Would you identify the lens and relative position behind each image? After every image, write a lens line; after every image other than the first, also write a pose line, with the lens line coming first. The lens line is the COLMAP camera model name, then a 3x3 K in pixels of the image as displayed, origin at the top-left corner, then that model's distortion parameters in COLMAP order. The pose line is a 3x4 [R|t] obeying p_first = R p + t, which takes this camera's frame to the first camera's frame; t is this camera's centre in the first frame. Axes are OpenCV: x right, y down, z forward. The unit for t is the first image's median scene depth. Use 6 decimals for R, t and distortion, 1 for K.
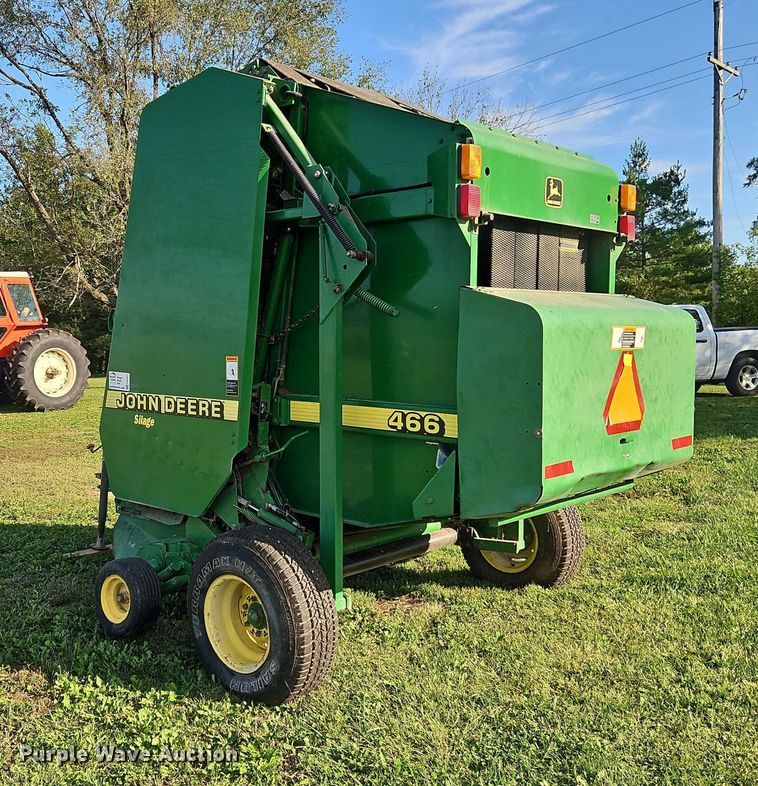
lens RADIAL K [[871.7, 0, 379.0], [0, 871.7, 393.0], [0, 0, 1]] dist [0.028576, 0.002303]
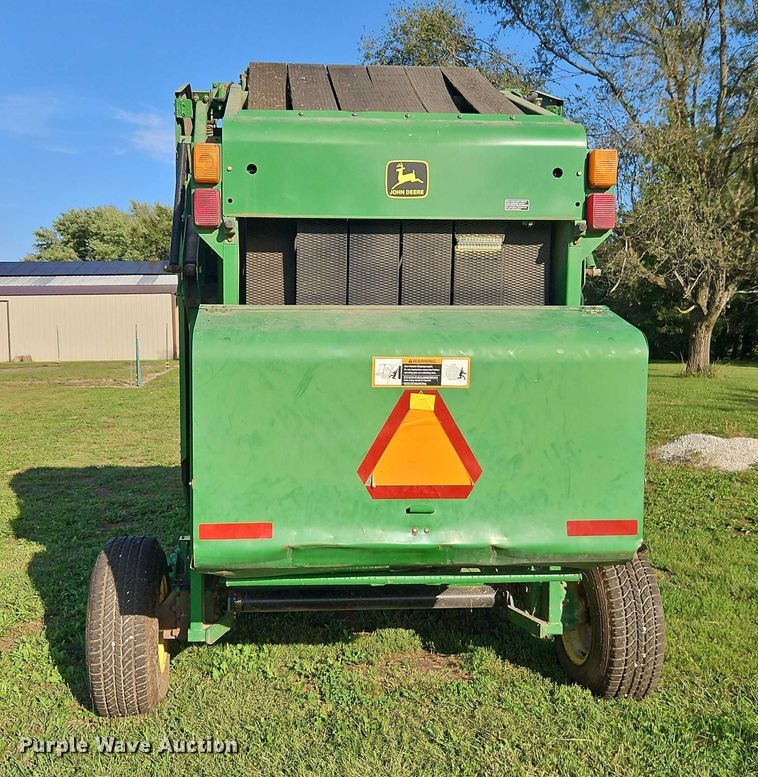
lens RADIAL K [[908.9, 0, 379.0], [0, 908.9, 388.5], [0, 0, 1]] dist [0.062178, -0.013155]
pose [[0.736327, 0.064143, -0.673579, 0.731962], [-0.057059, 0.997837, 0.032648, -0.068044], [0.674216, 0.014394, 0.738394, 0.382395]]
